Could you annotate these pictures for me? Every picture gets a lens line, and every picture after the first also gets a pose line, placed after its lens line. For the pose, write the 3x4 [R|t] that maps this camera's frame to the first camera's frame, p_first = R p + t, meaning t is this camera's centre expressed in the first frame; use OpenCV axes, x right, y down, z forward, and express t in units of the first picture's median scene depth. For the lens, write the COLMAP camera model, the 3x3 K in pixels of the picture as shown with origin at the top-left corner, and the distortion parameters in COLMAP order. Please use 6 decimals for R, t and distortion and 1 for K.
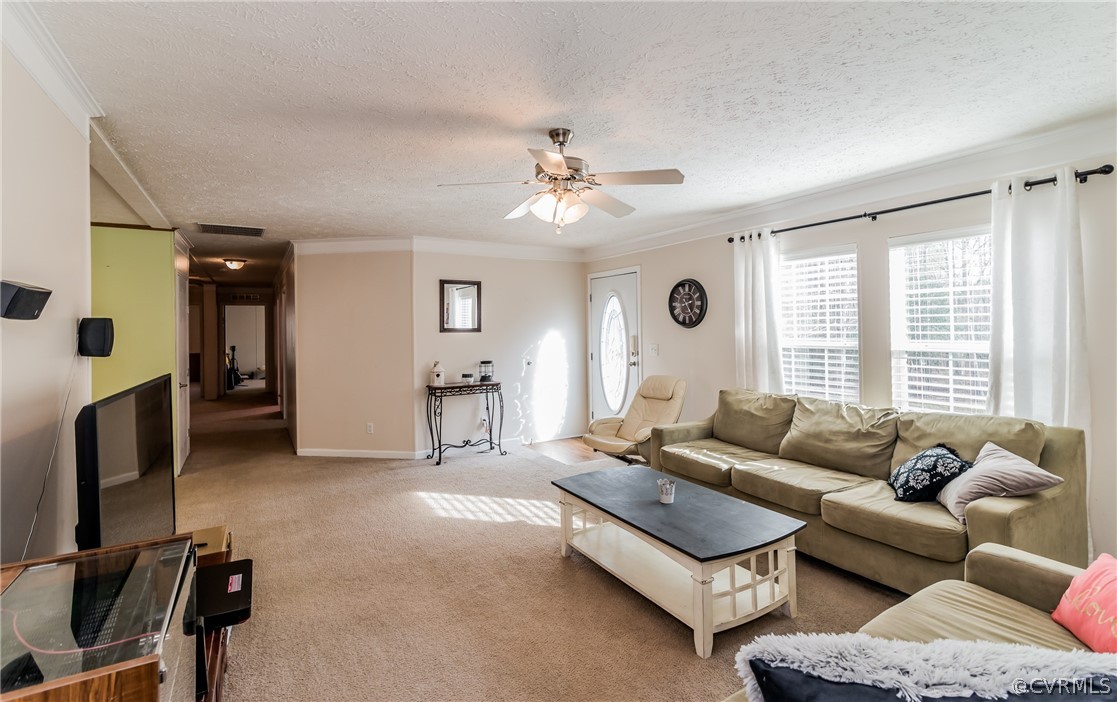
lens RADIAL K [[502.8, 0, 560.3], [0, 502.8, 327.6], [0, 0, 1]] dist [0.000310, -0.000356]
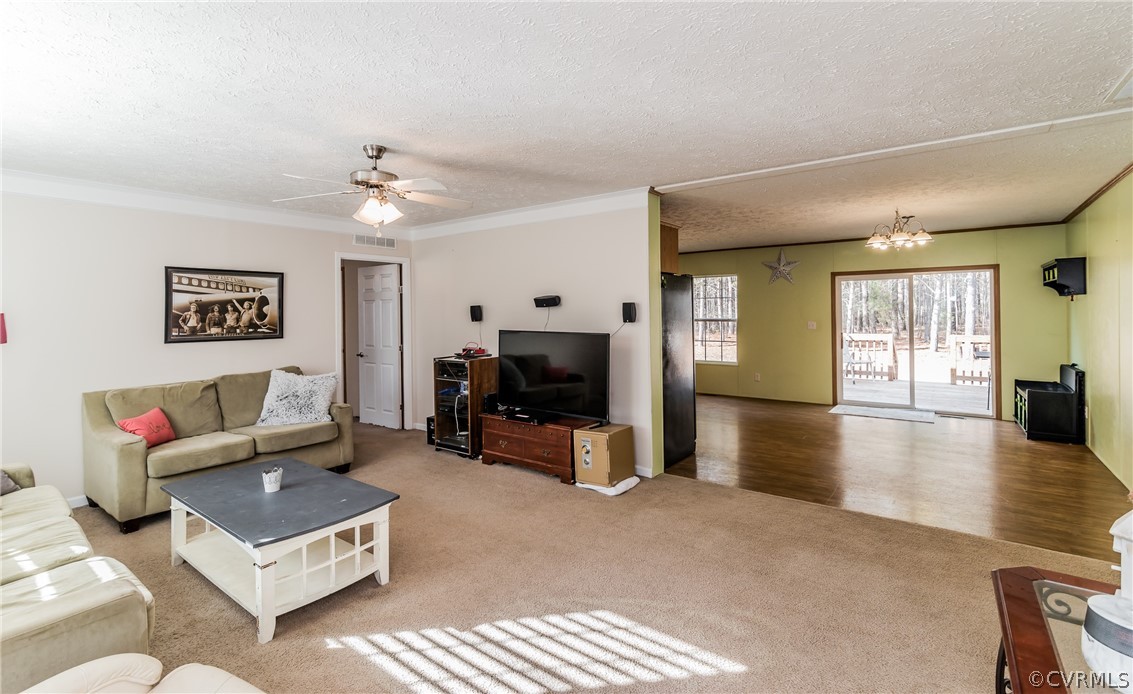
lens RADIAL K [[509.5, 0, 567.0], [0, 509.5, 317.8], [0, 0, 1]] dist [0.002559, 0.000485]
pose [[-0.930464, 0.016513, -0.366012, 0.031361], [0.016270, 0.999861, 0.003749, 0.018679], [0.366023, -0.002467, -0.930602, 1.814882]]
